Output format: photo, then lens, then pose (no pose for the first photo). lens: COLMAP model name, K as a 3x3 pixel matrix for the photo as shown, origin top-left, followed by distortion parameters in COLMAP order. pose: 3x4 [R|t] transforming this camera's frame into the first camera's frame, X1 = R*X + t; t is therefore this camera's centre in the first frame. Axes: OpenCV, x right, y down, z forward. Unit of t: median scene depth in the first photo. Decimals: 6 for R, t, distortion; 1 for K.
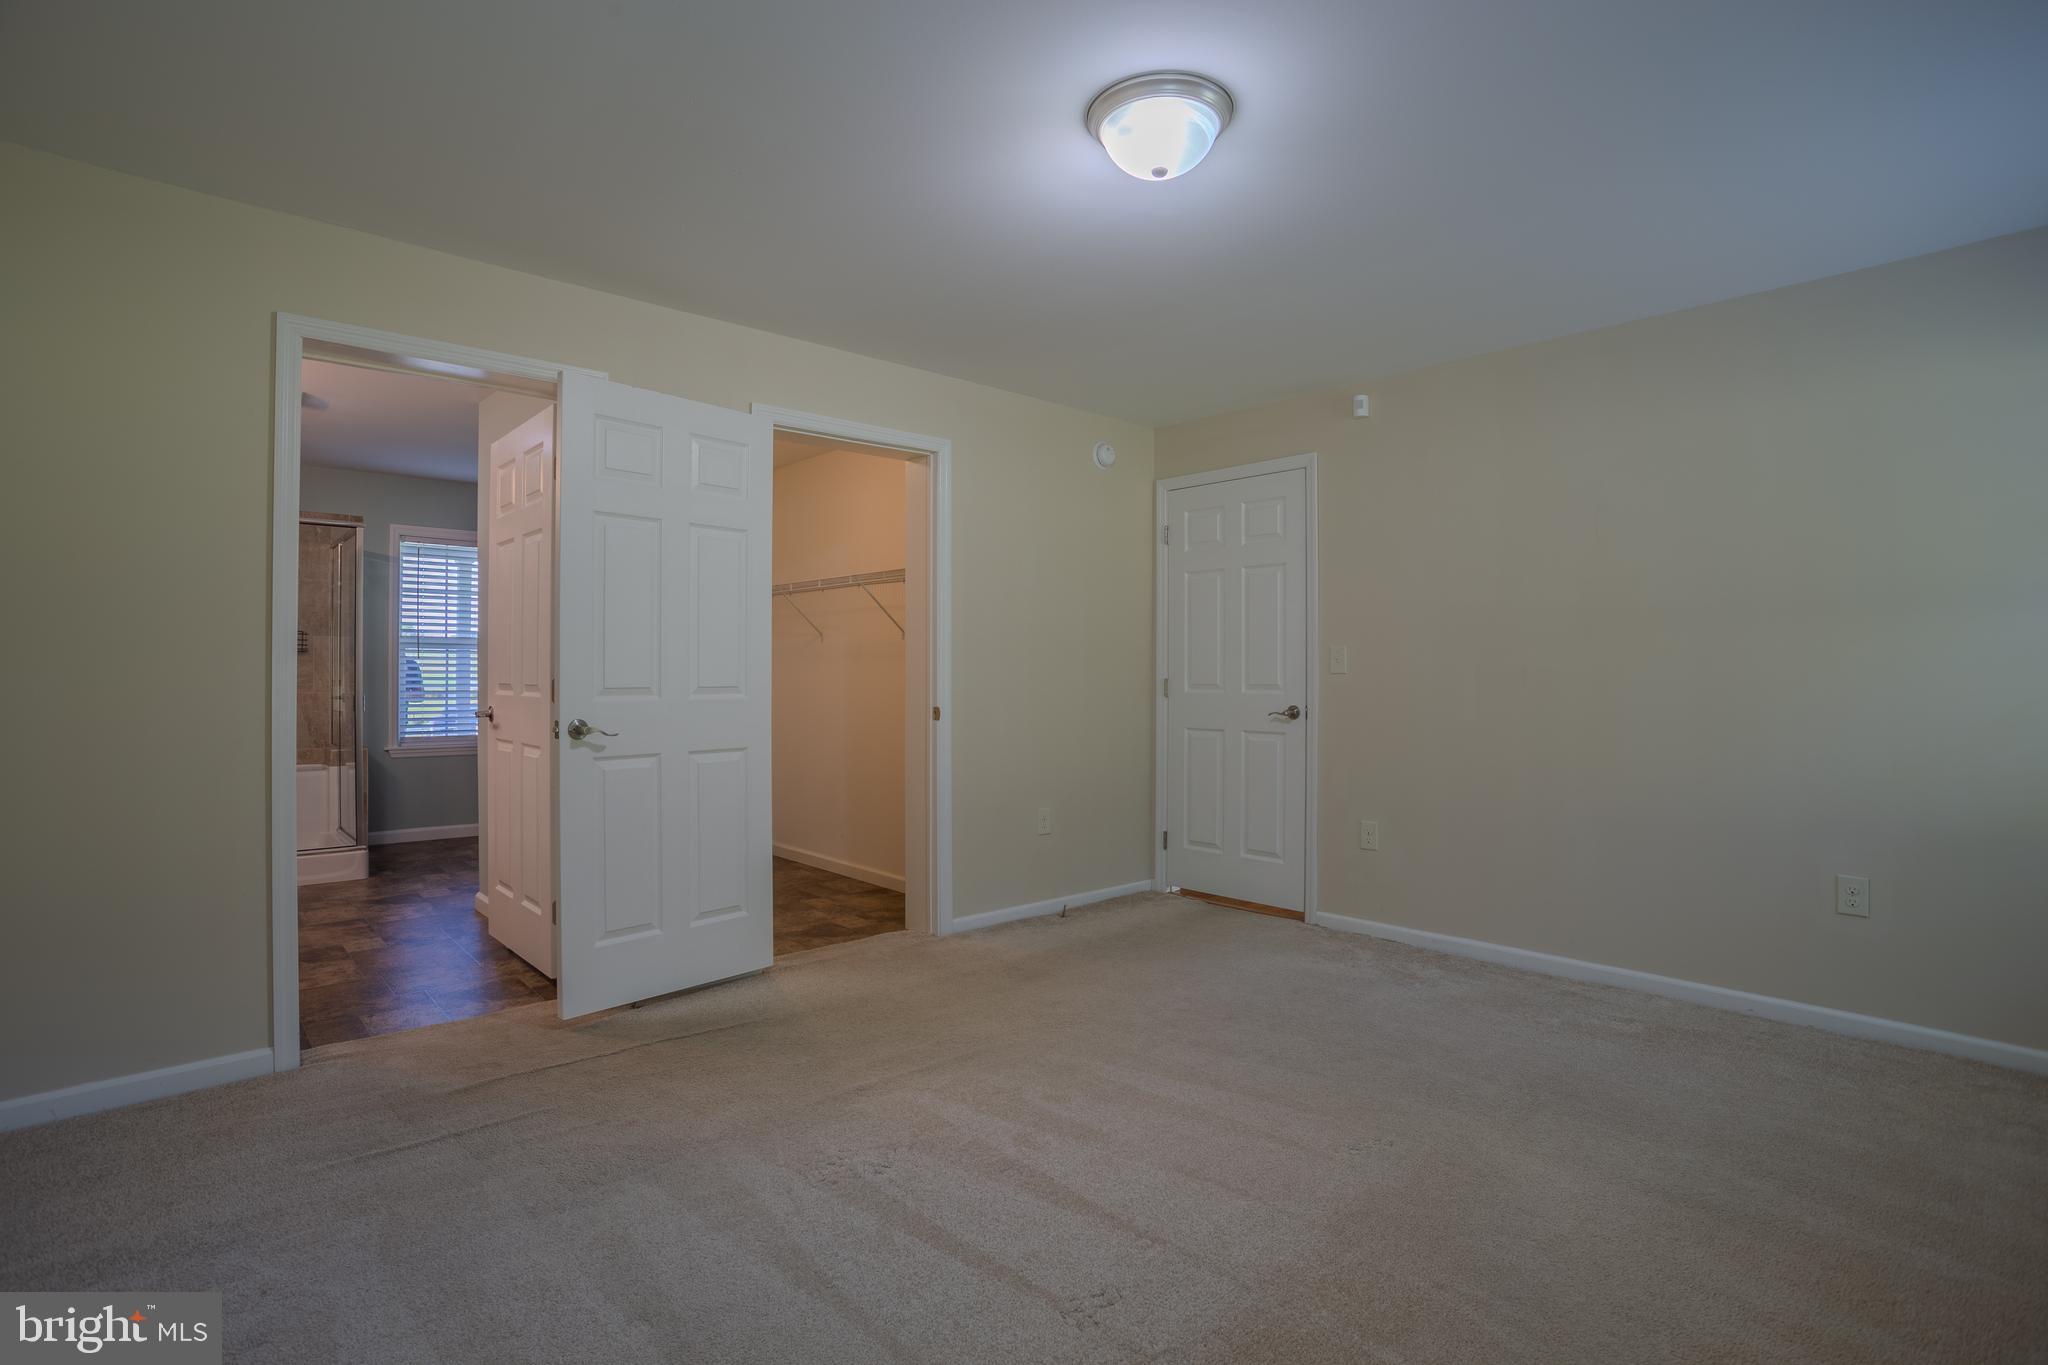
lens RADIAL K [[992.0, 0, 1015.5], [0, 992.0, 678.9], [0, 0, 1]] dist [-0.019797, 0.001819]
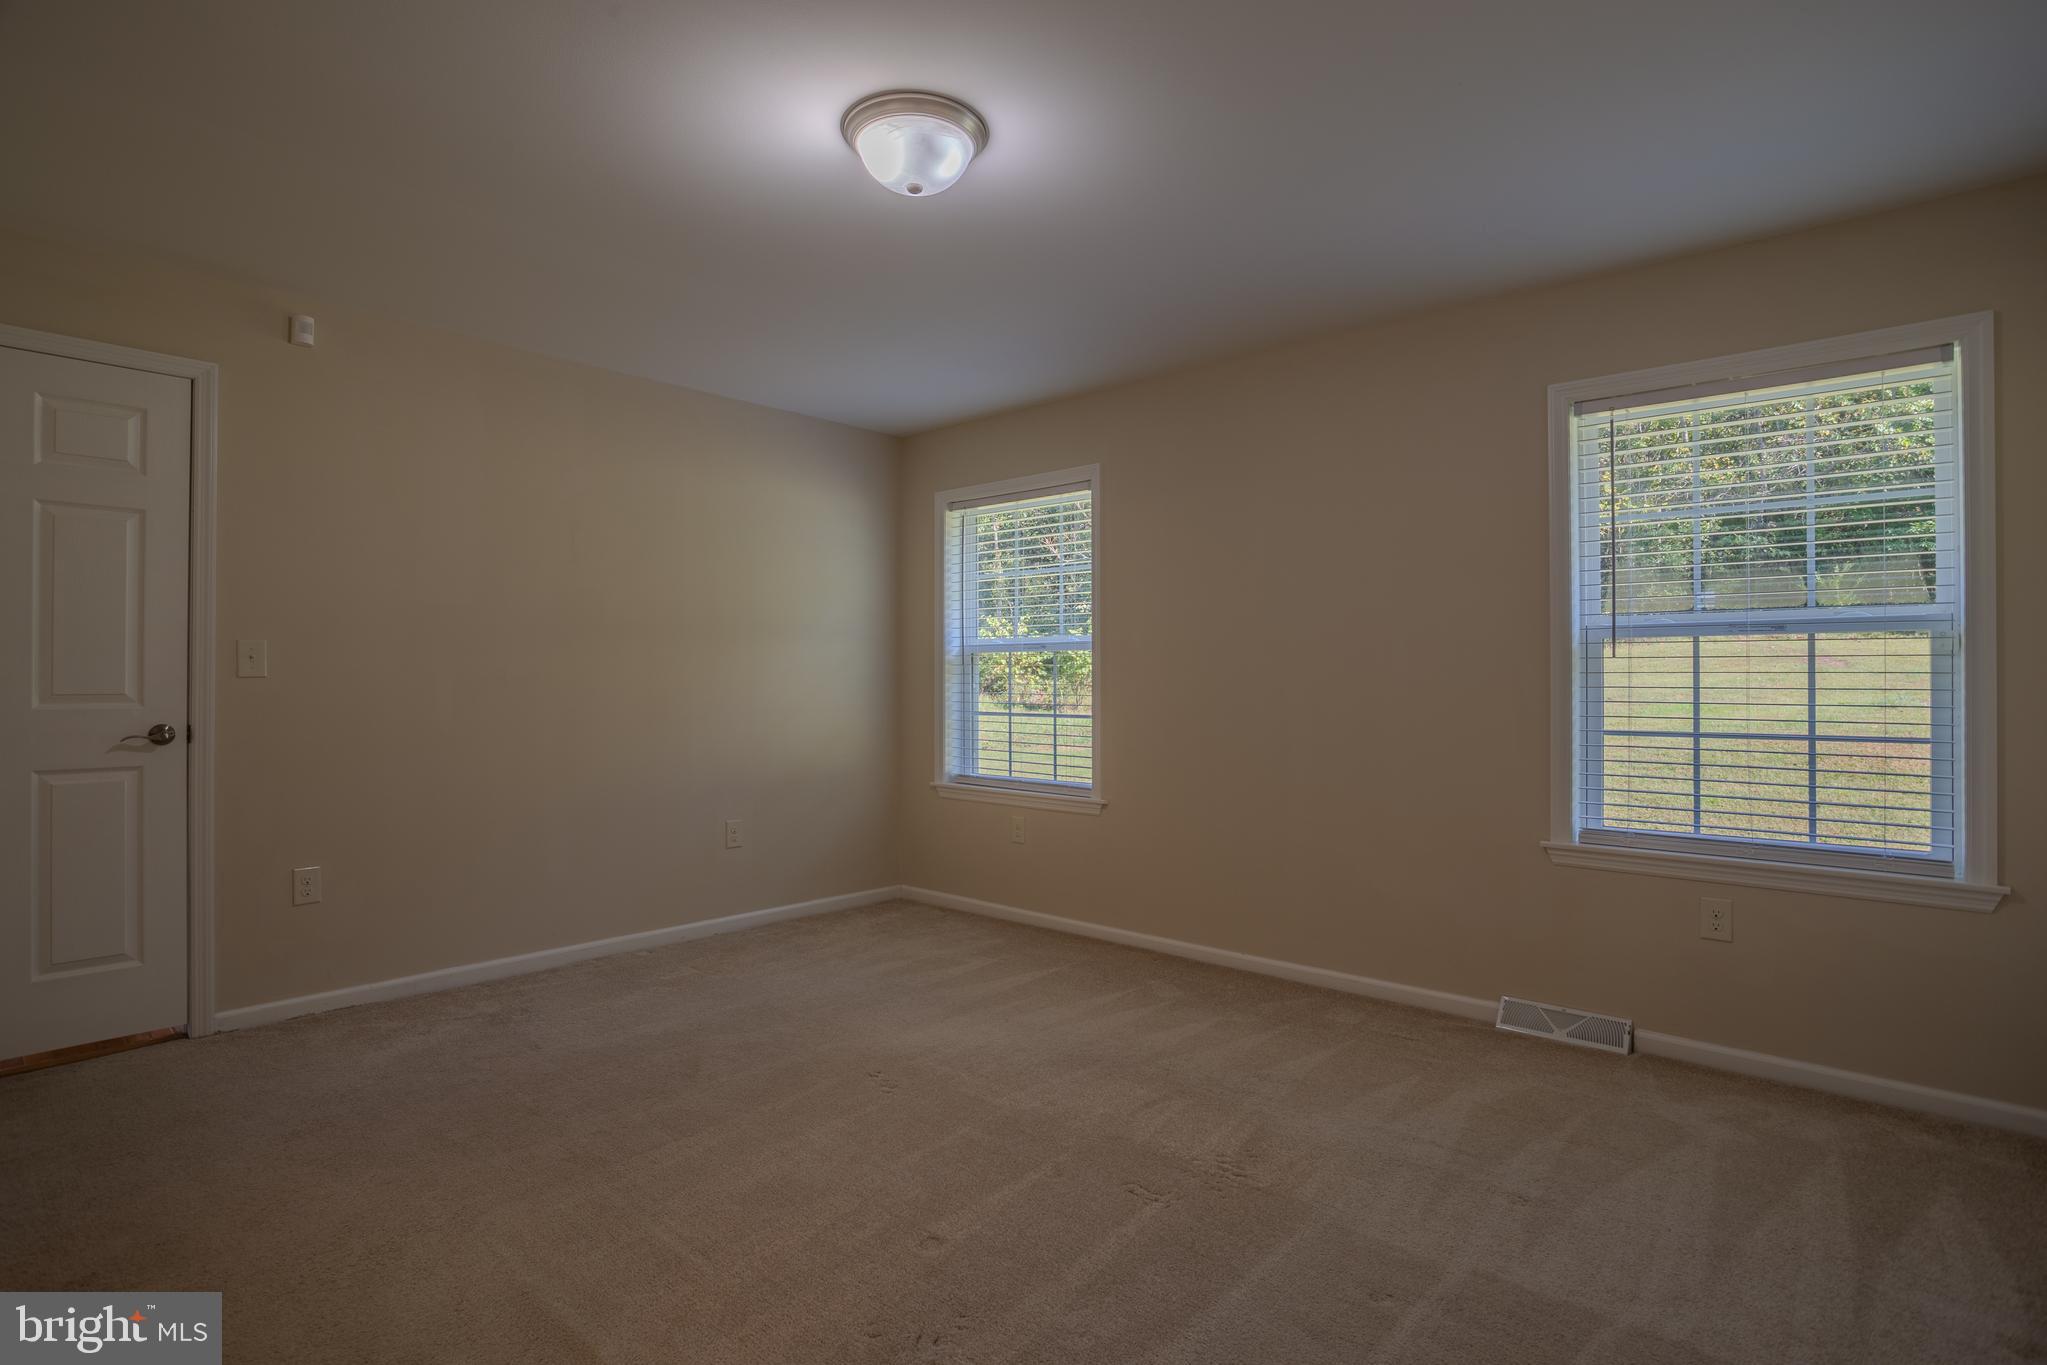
lens RADIAL K [[991.6, 0, 1031.0], [0, 991.6, 677.8], [0, 0, 1]] dist [-0.019797, 0.001819]
pose [[-0.078011, 0.003475, 0.996946, -0.433028], [0.004059, 0.999987, -0.003168, -0.000124], [-0.996944, 0.003799, -0.078024, 0.470164]]
